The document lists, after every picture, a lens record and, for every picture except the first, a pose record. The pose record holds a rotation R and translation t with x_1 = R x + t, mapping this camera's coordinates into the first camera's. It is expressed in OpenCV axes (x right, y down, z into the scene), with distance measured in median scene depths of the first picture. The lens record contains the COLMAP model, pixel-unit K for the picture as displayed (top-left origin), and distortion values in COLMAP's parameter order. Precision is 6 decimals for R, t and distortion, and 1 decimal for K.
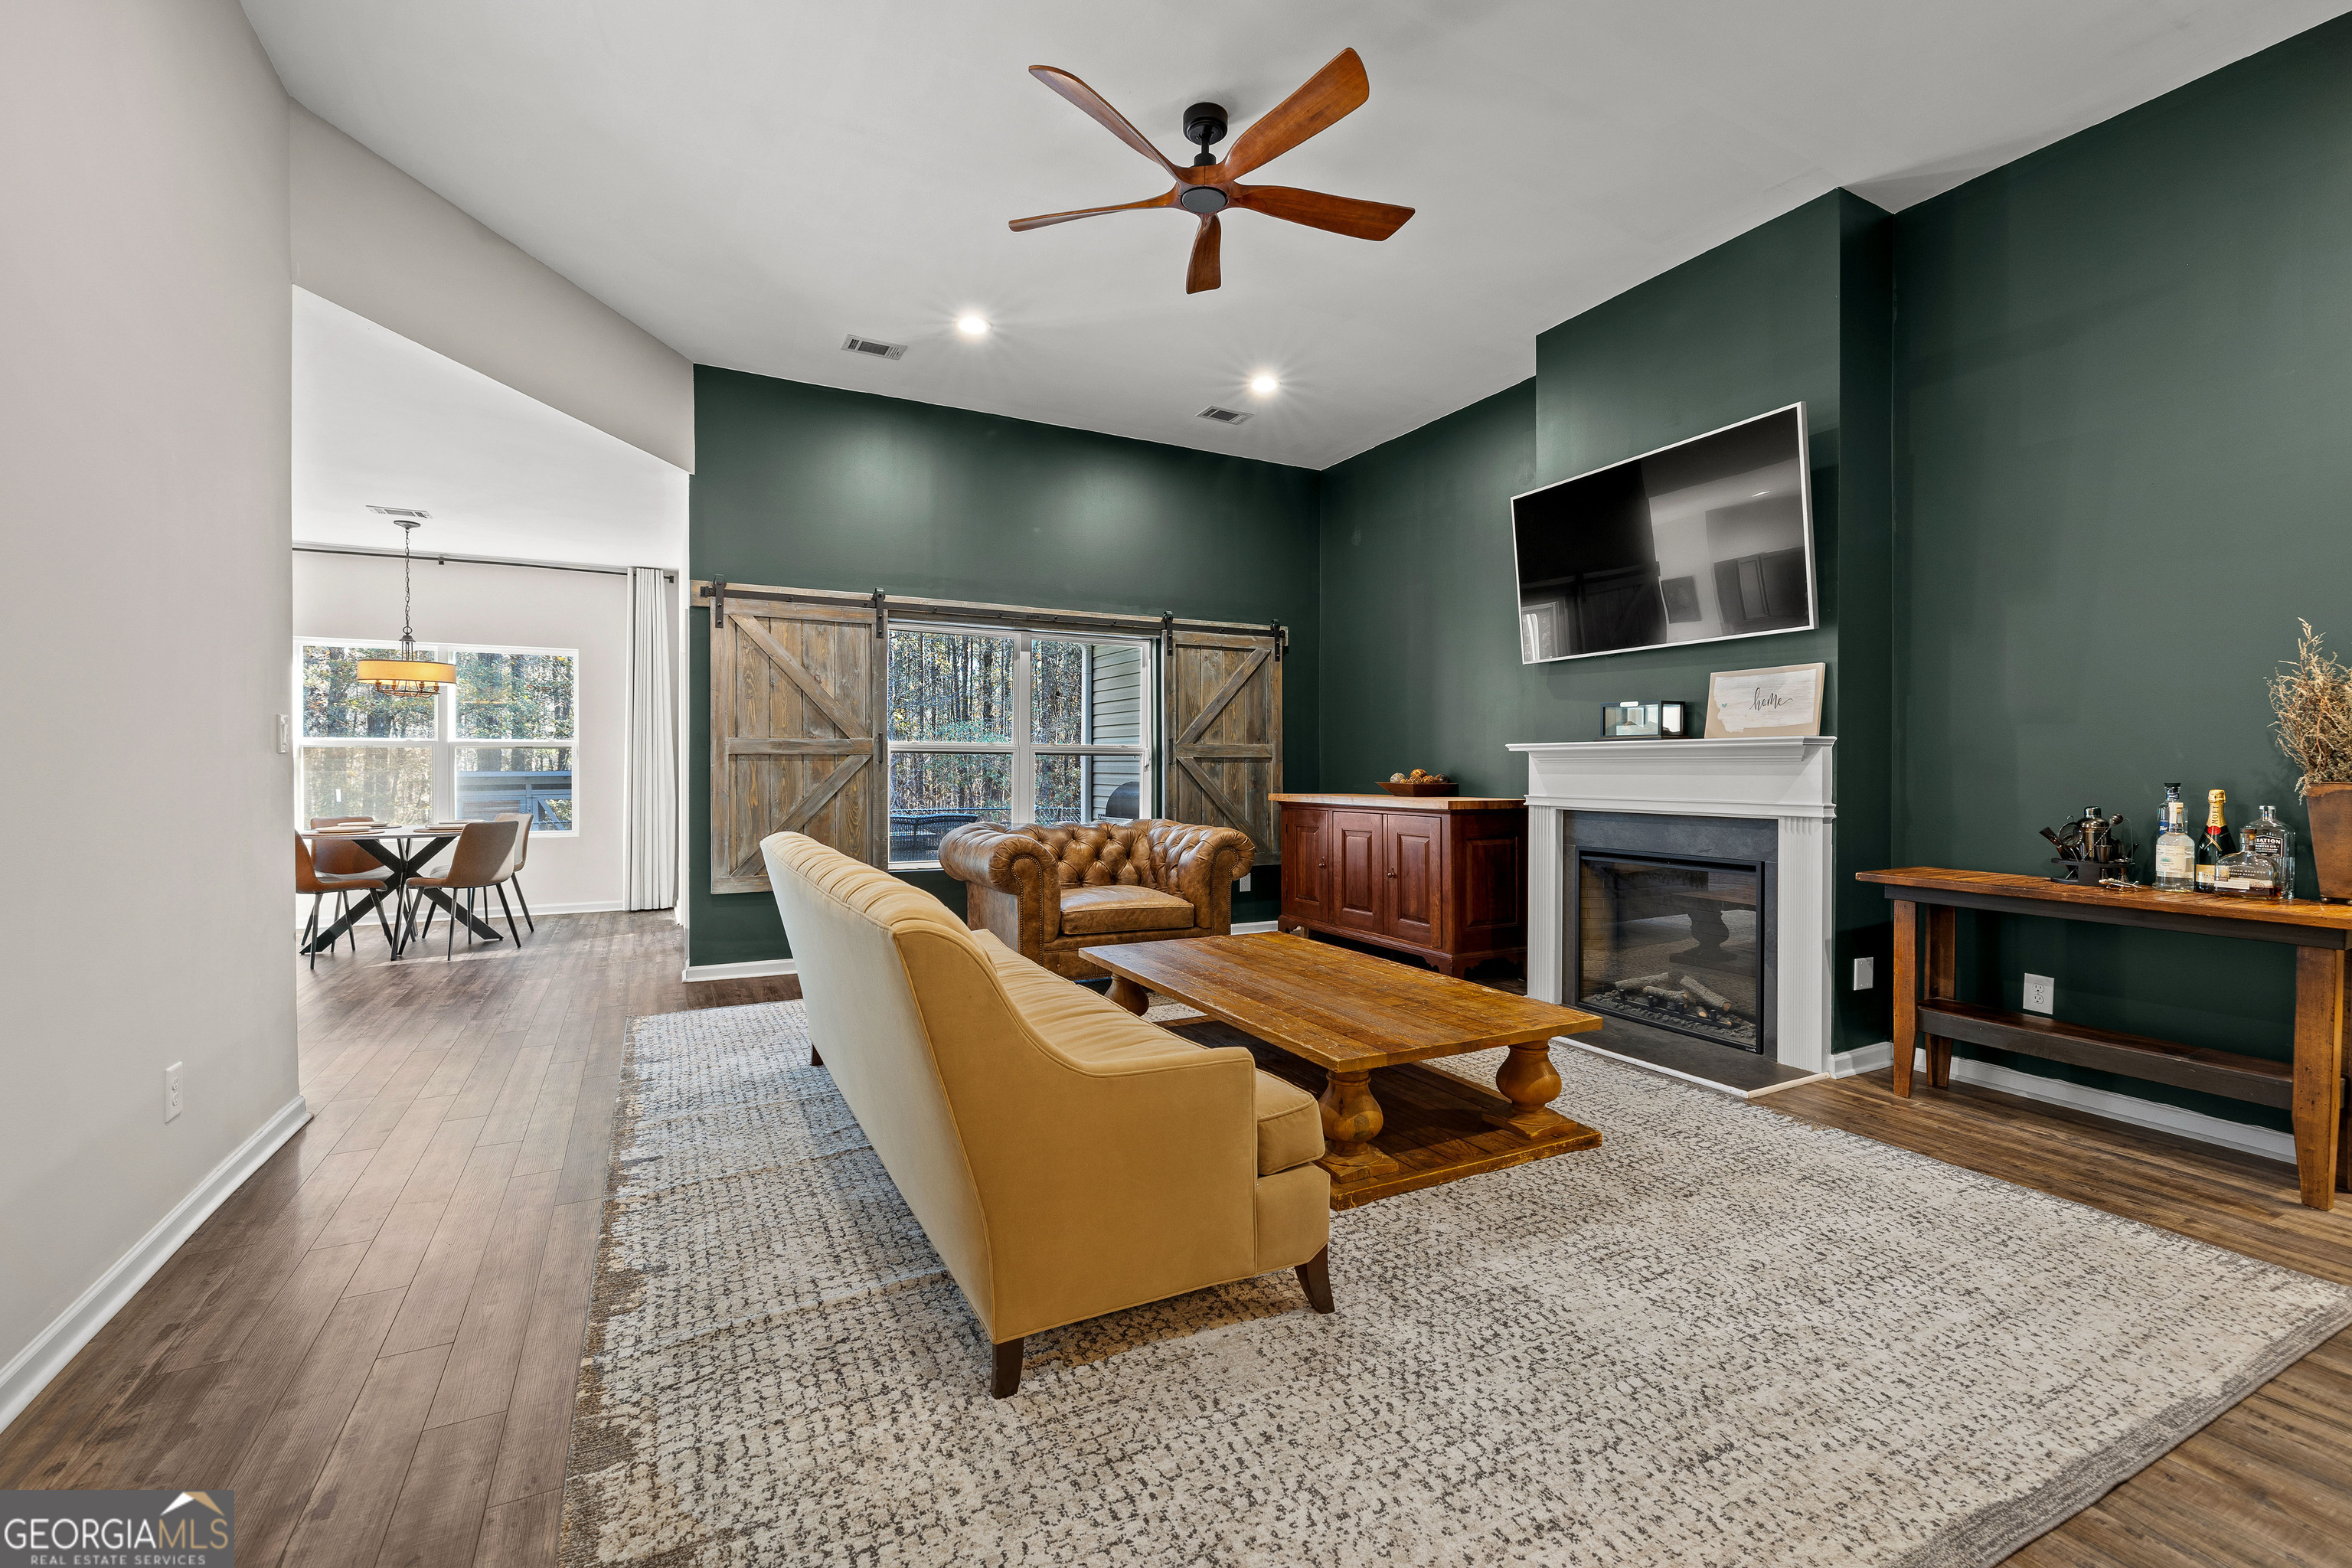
lens RADIAL K [[995.6, 0, 1142.8], [0, 995.6, 763.6], [0, 0, 1]] dist [-0.000883, -0.000486]
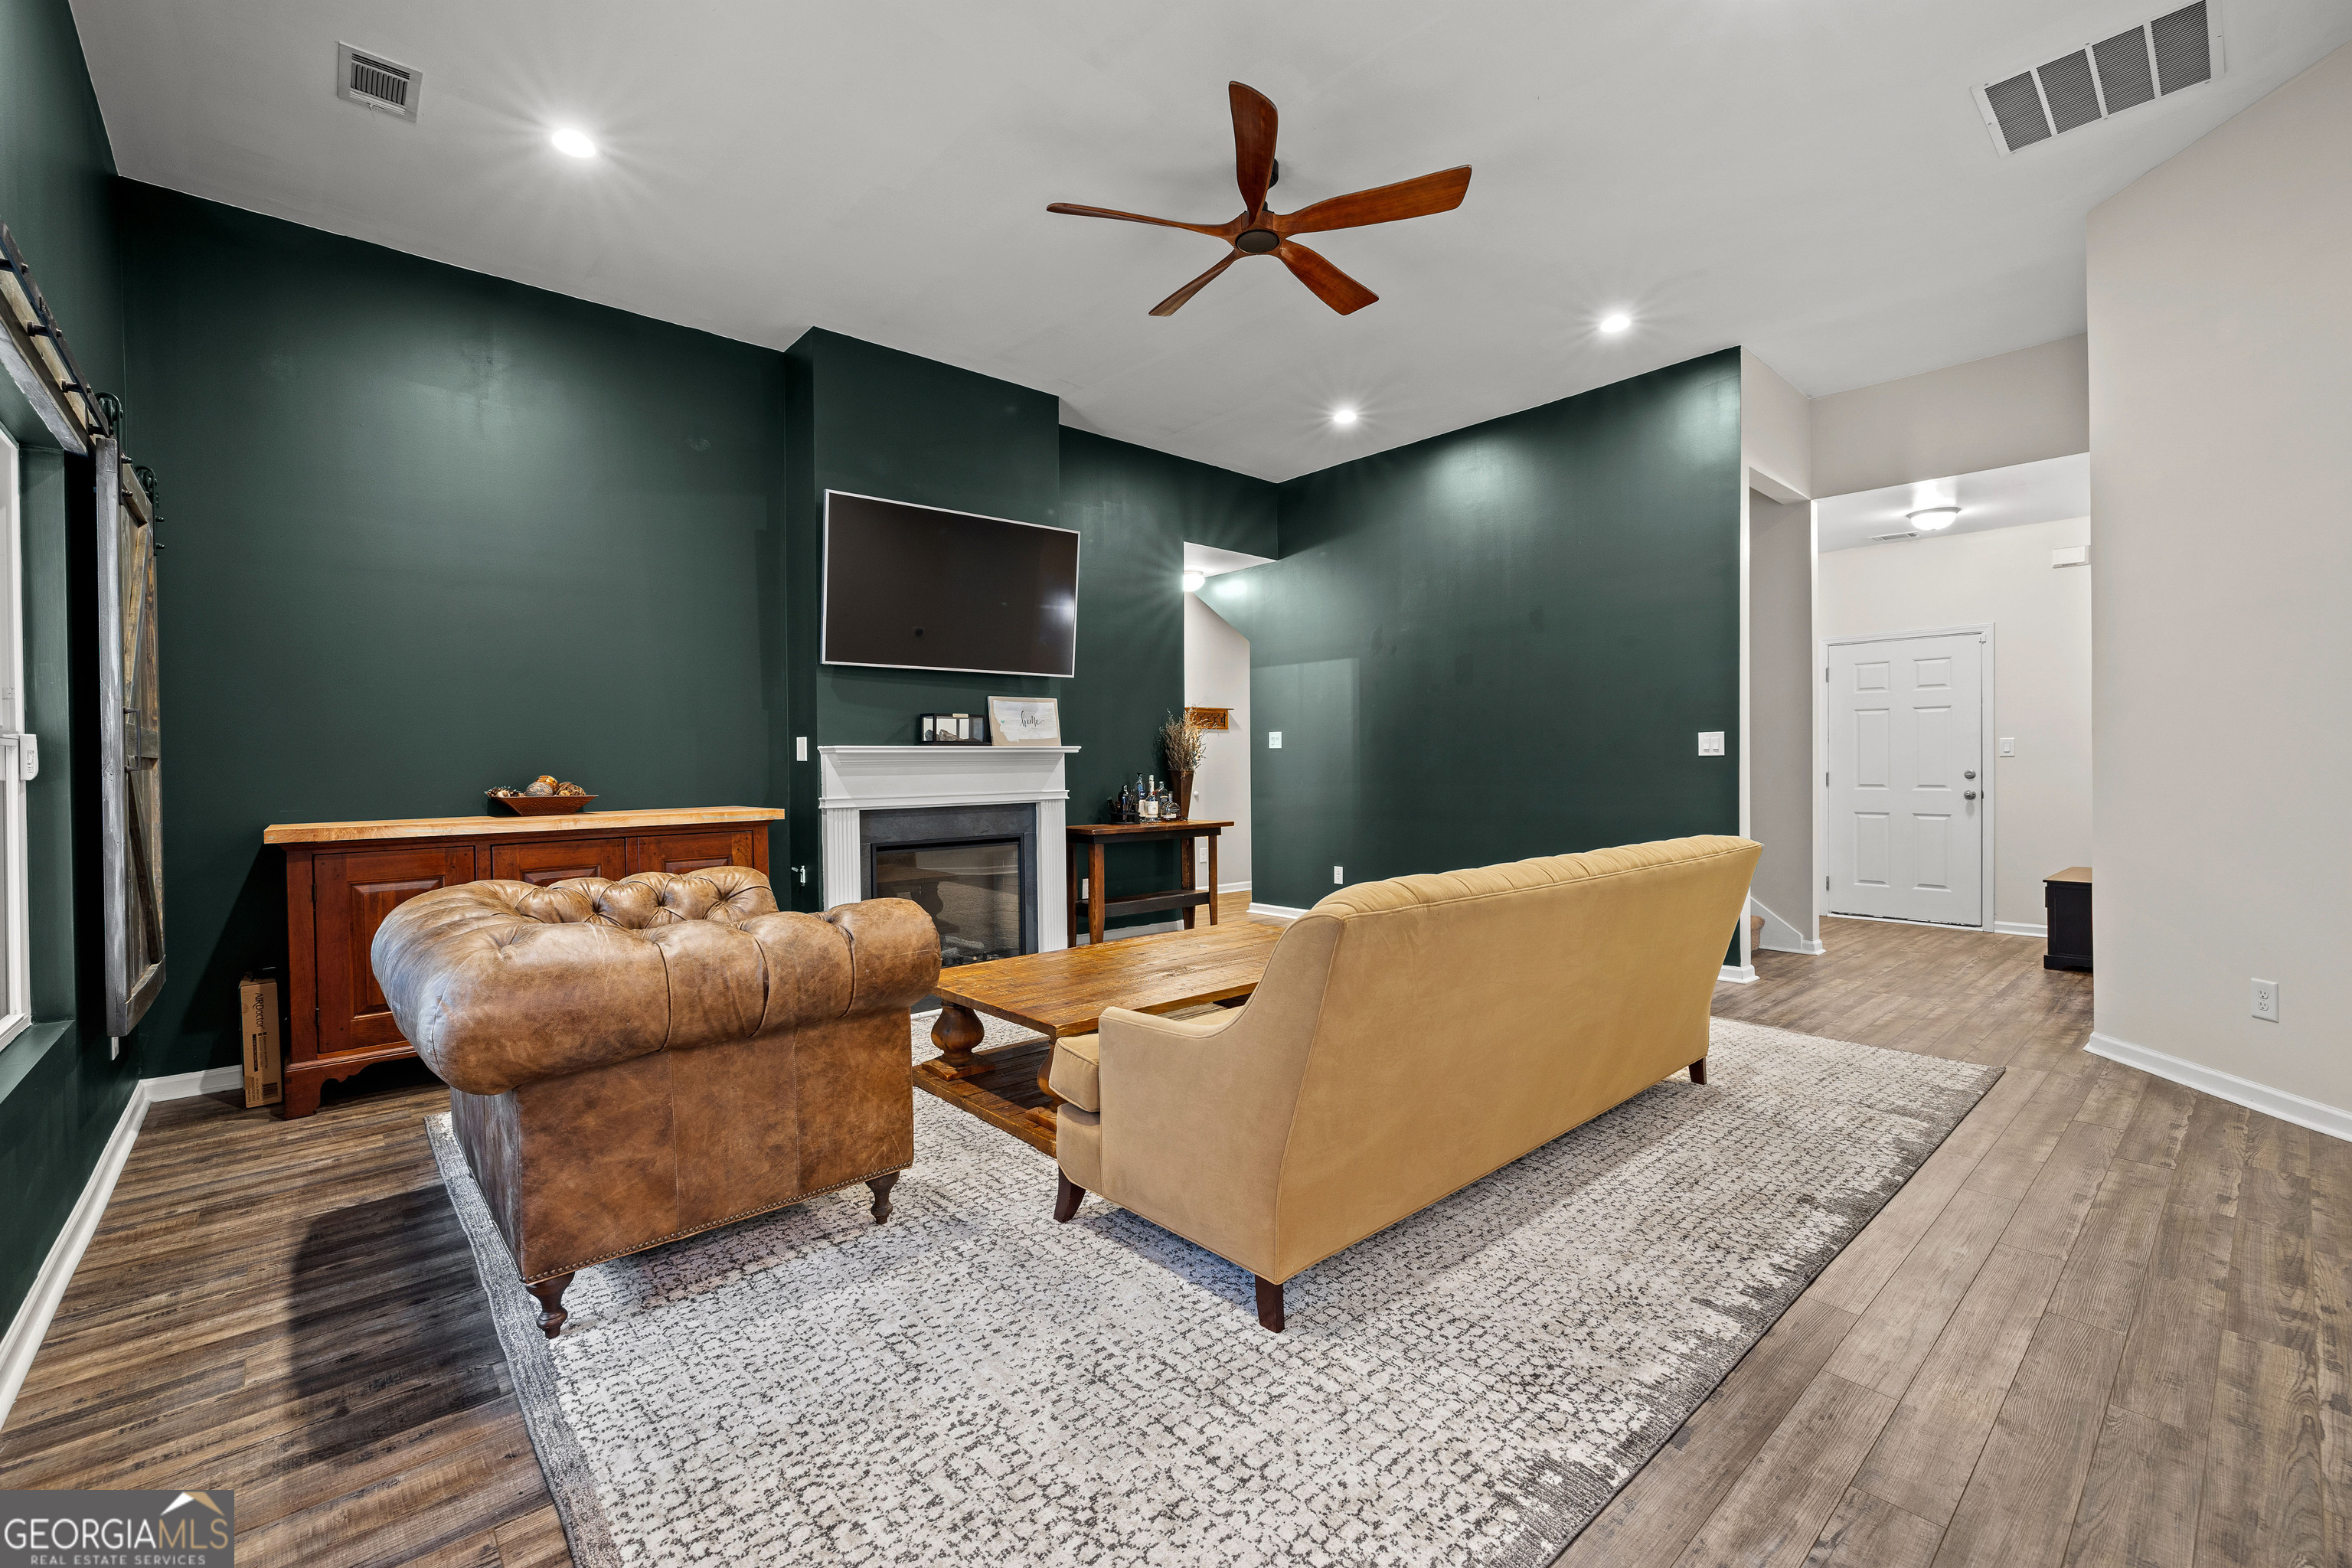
lens RADIAL K [[1014.0, 0, 1169.5], [0, 1014.0, 768.4], [0, 0, 1]] dist [0.000348, 0.000142]
pose [[-0.270461, -0.004772, 0.962719, -0.628634], [0.006056, 0.999959, 0.006658, -0.002014], [-0.962712, 0.007631, -0.270422, 0.899693]]
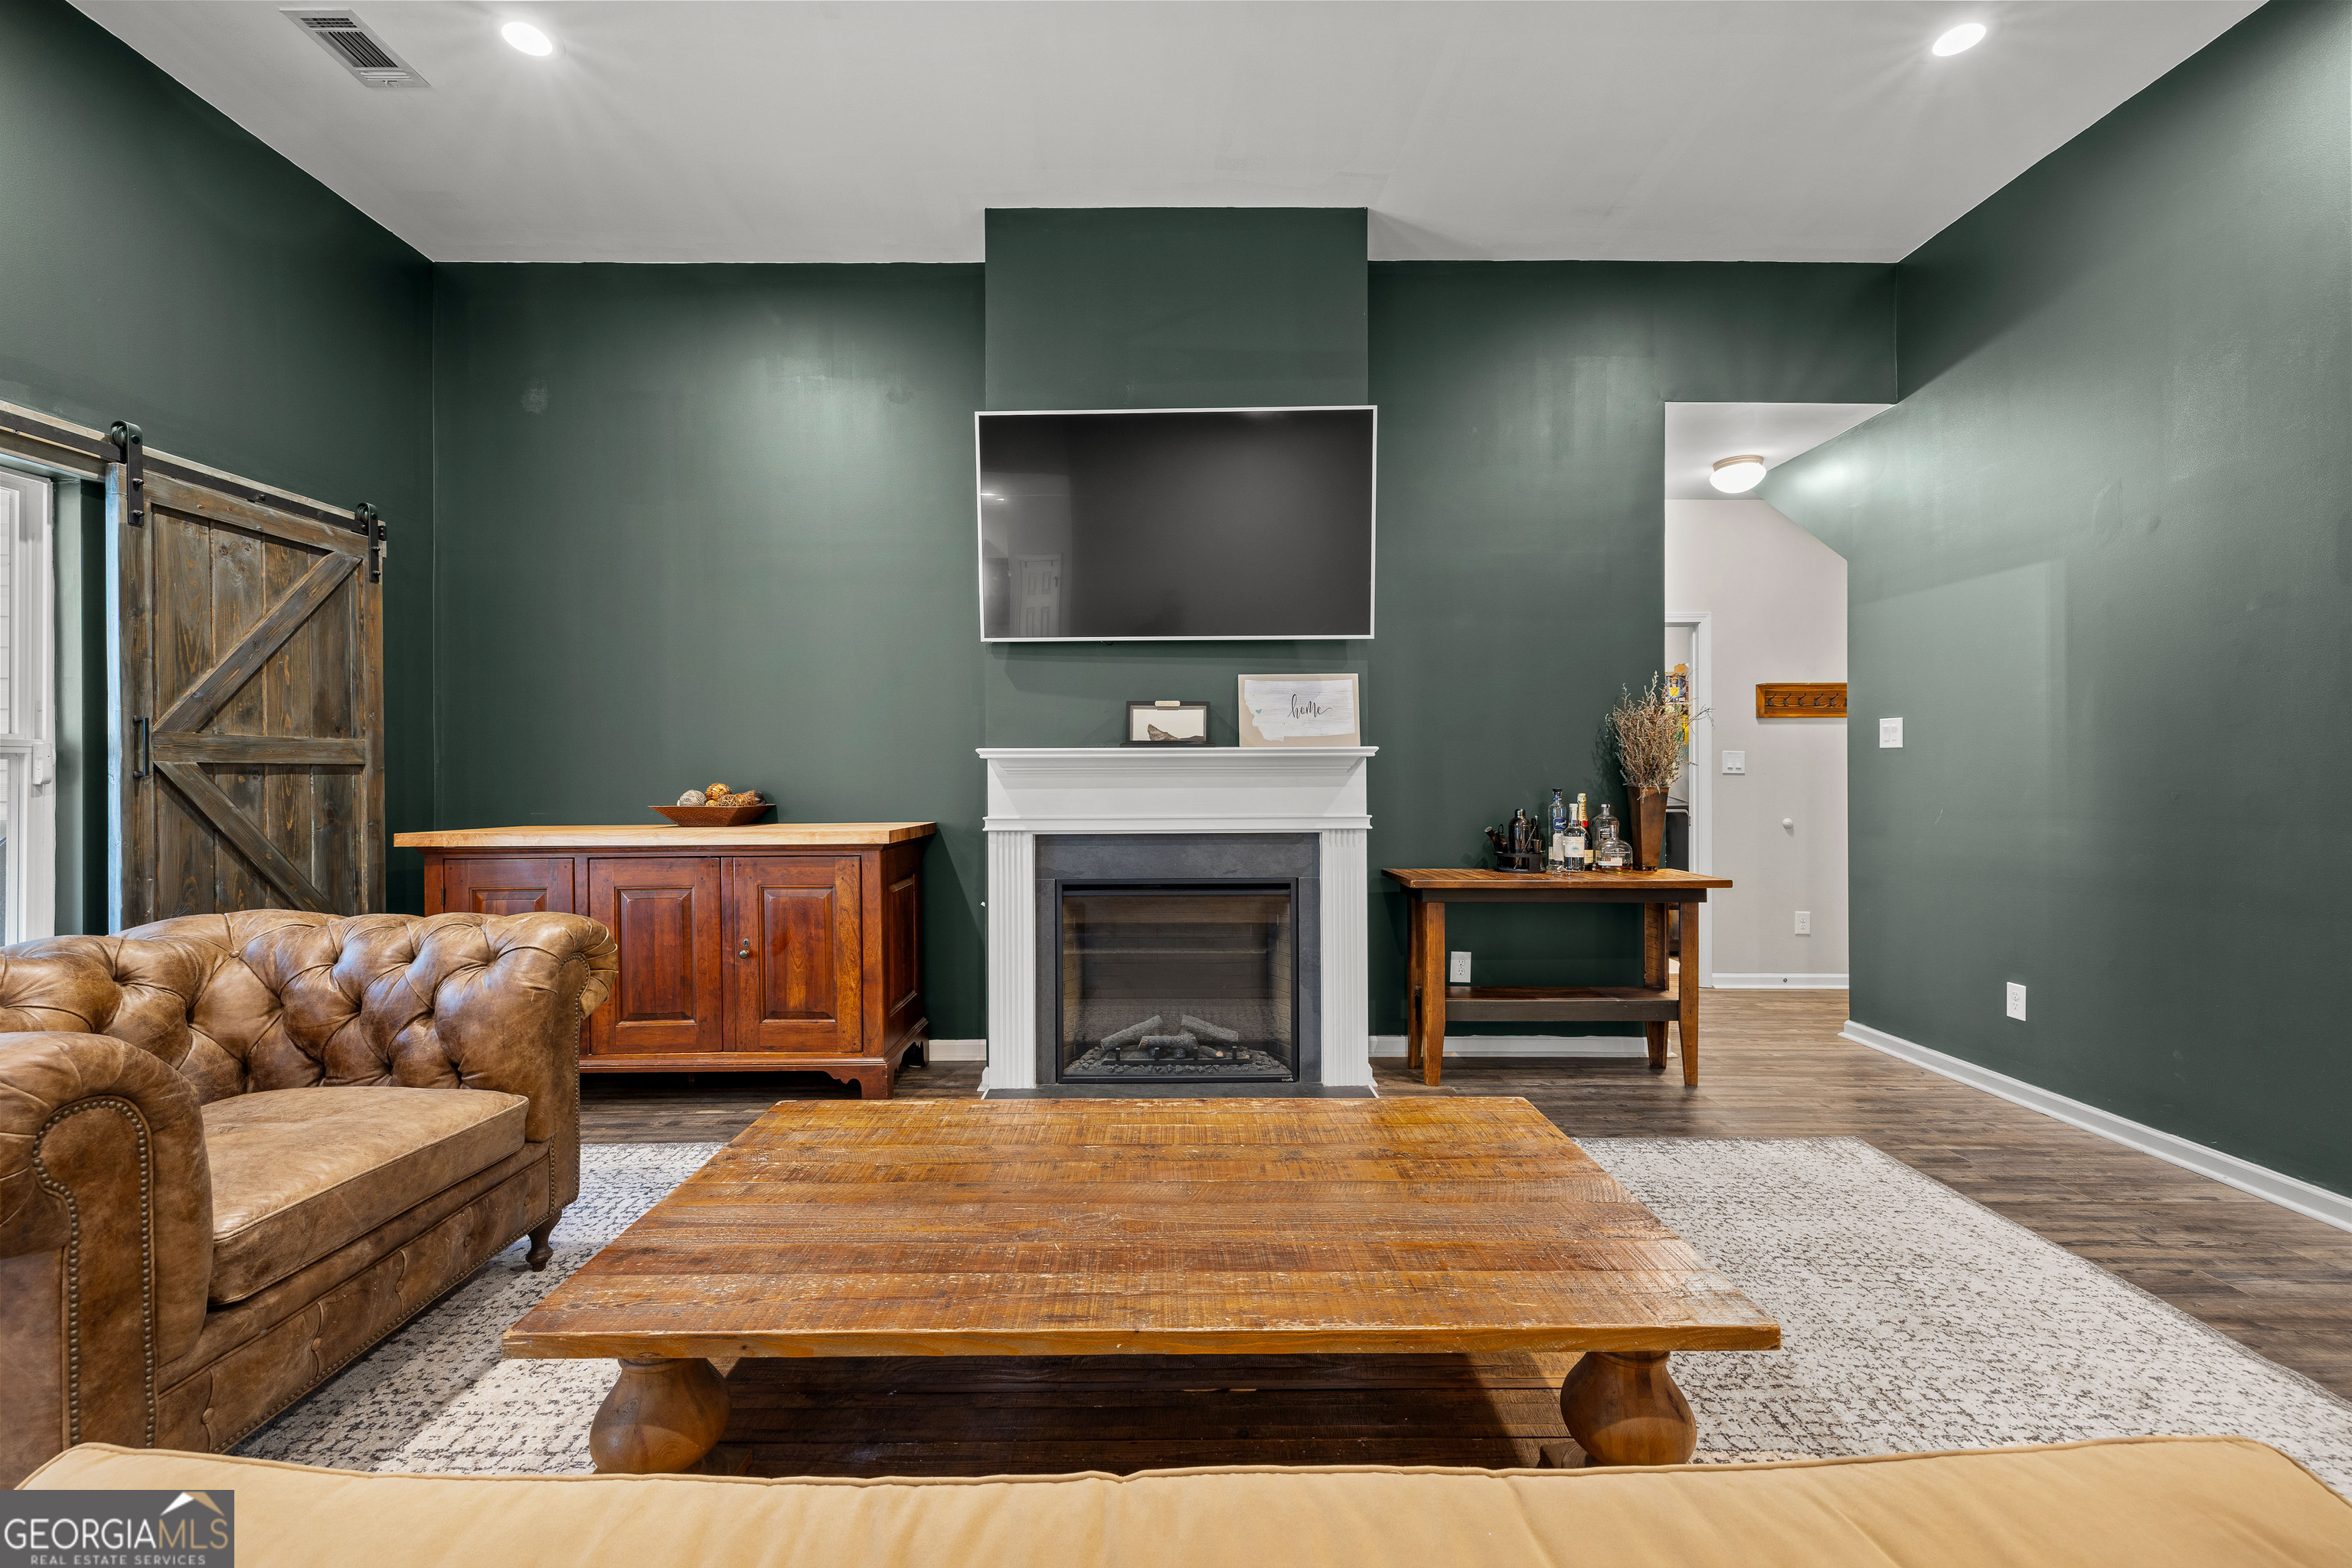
lens RADIAL K [[1014.0, 0, 1169.5], [0, 1014.0, 768.4], [0, 0, 1]] dist [0.000348, 0.000142]
pose [[0.430973, 0.000076, 0.902365, -0.227465], [0.001011, 0.999999, -0.000568, -0.004198], [-0.902364, 0.001157, 0.430972, 0.523345]]
